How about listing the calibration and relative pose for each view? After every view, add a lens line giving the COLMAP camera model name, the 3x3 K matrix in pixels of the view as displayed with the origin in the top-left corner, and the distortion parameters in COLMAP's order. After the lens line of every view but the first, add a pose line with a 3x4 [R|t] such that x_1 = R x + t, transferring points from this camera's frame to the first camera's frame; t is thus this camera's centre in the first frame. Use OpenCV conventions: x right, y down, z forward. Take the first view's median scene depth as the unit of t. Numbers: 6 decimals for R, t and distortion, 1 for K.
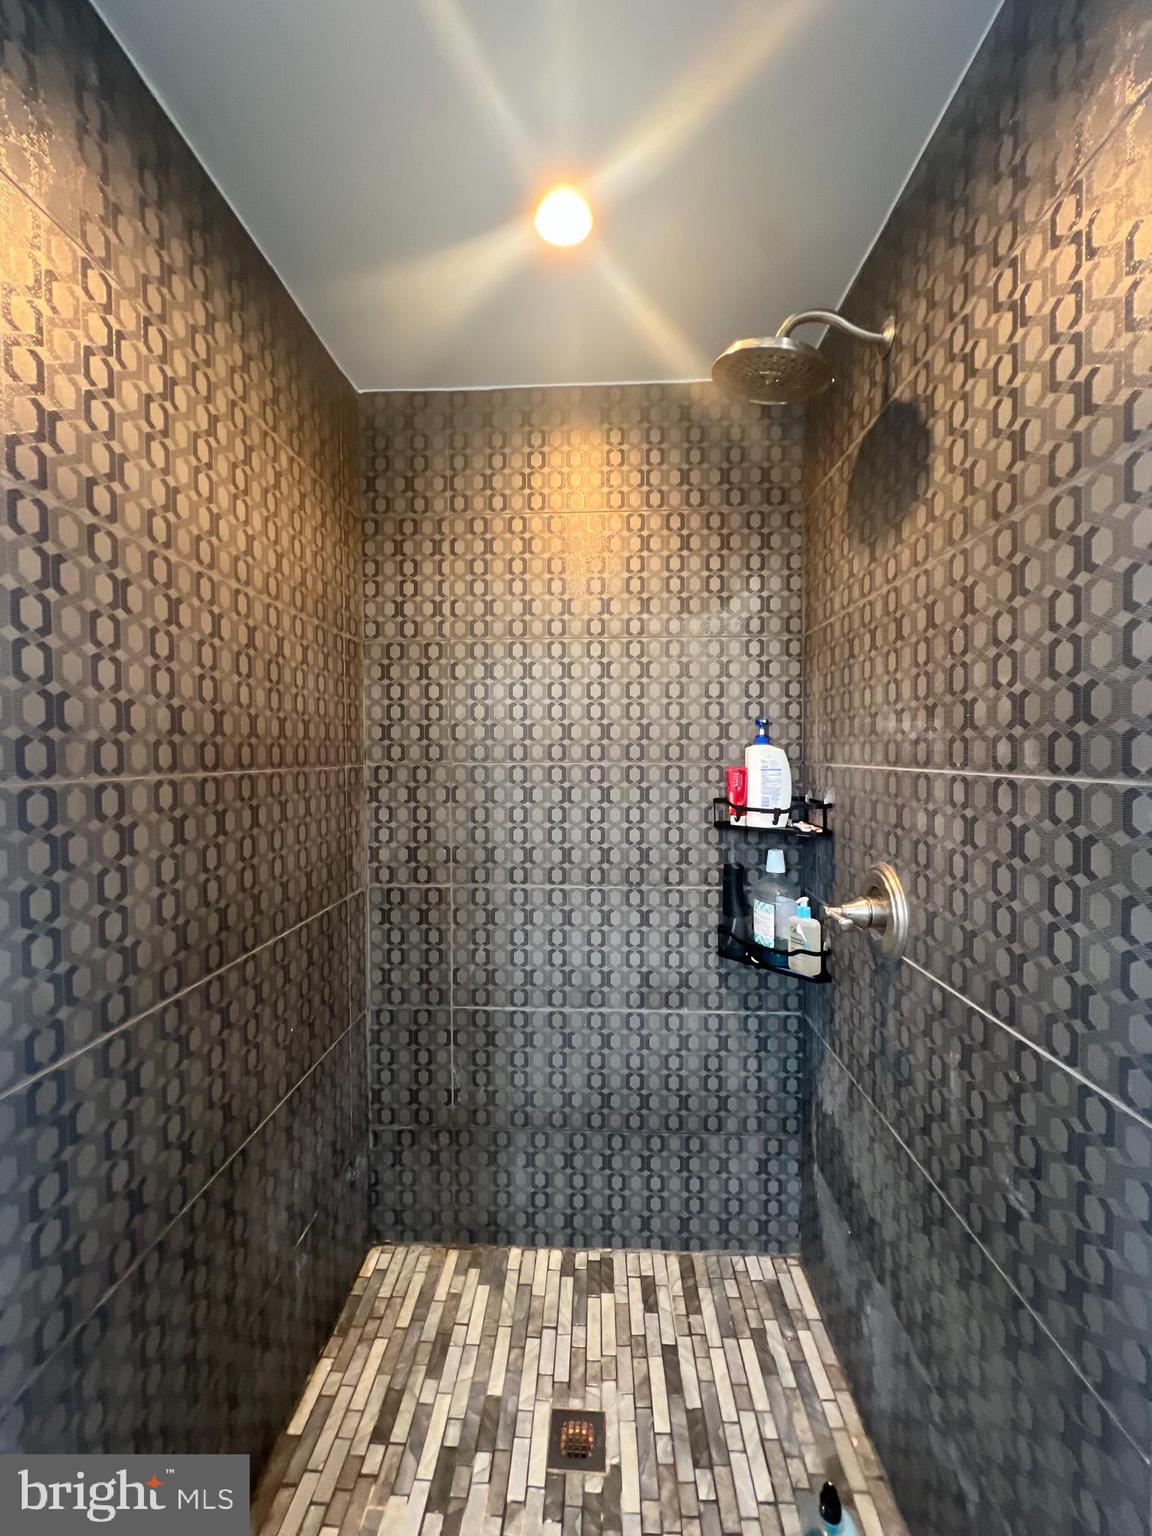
lens RADIAL K [[618.4, 0, 574.0], [0, 618.4, 767.8], [0, 0, 1]] dist [-0.004013, 0.001531]
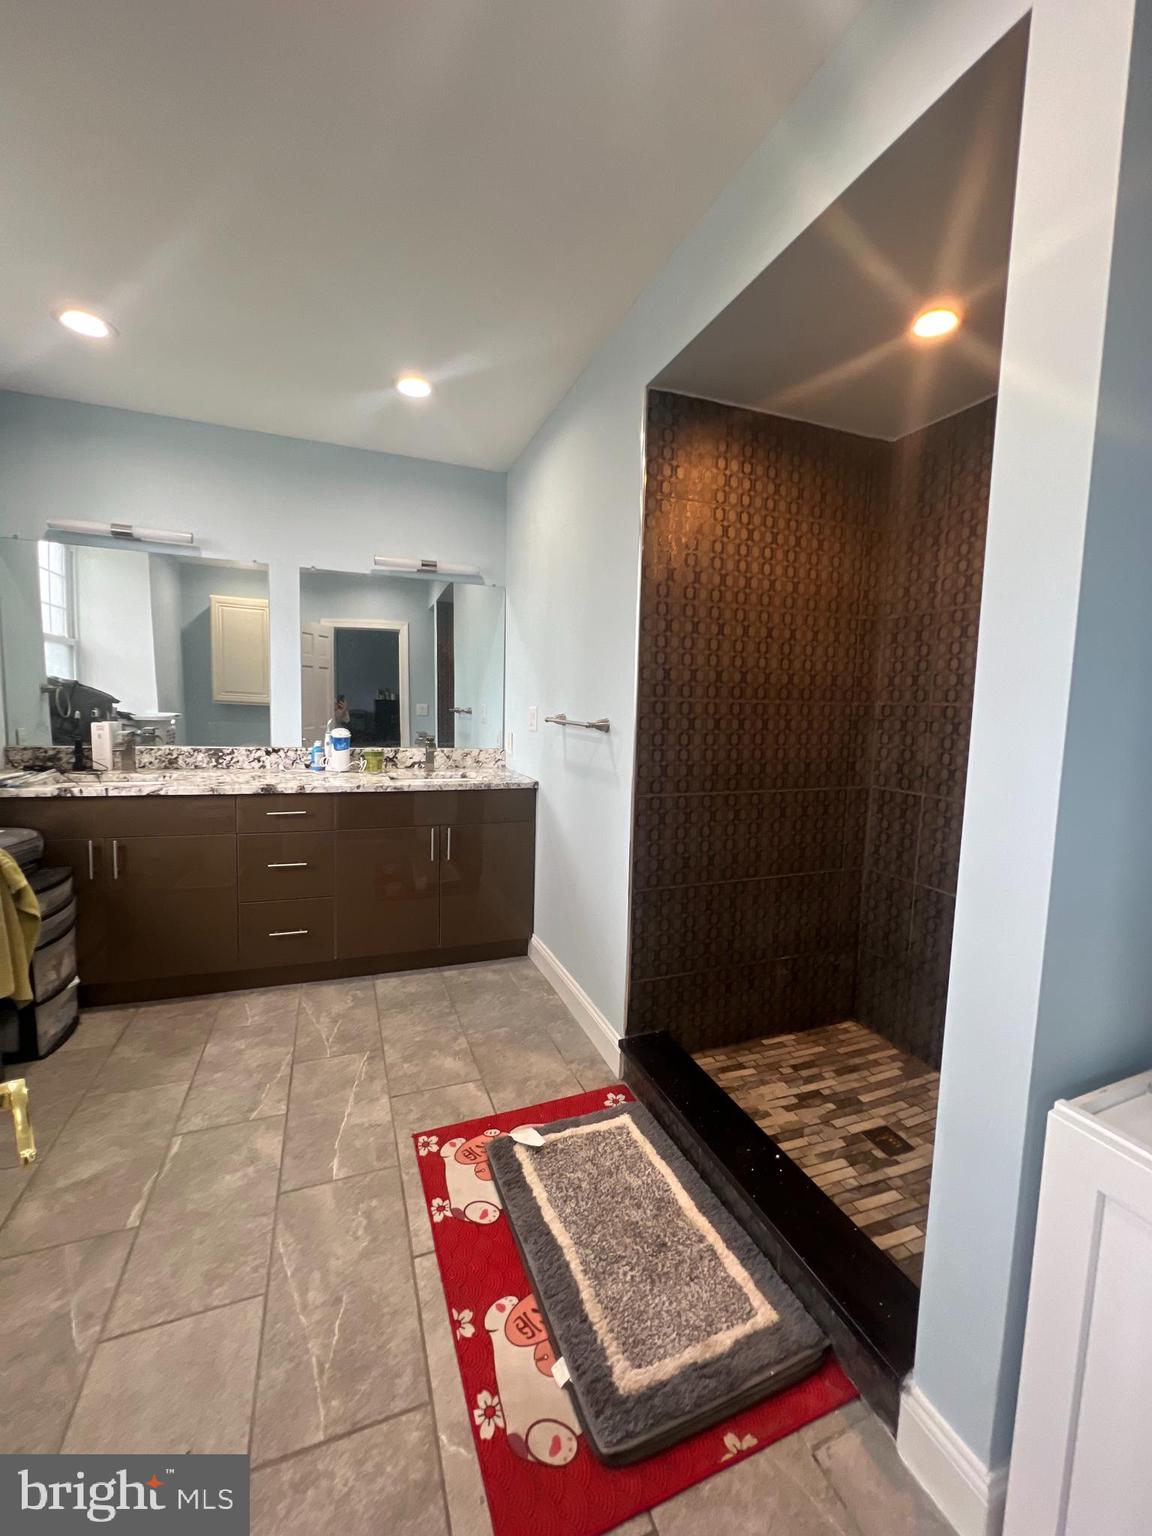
lens RADIAL K [[614.9, 0, 577.6], [0, 614.9, 764.0], [0, 0, 1]] dist [-0.002471, 0.000019]
pose [[0.412178, 0.108909, -0.904571, 0.741555], [-0.044673, 0.994052, 0.099327, 0.025996], [0.910007, -0.000530, 0.414592, -0.261143]]
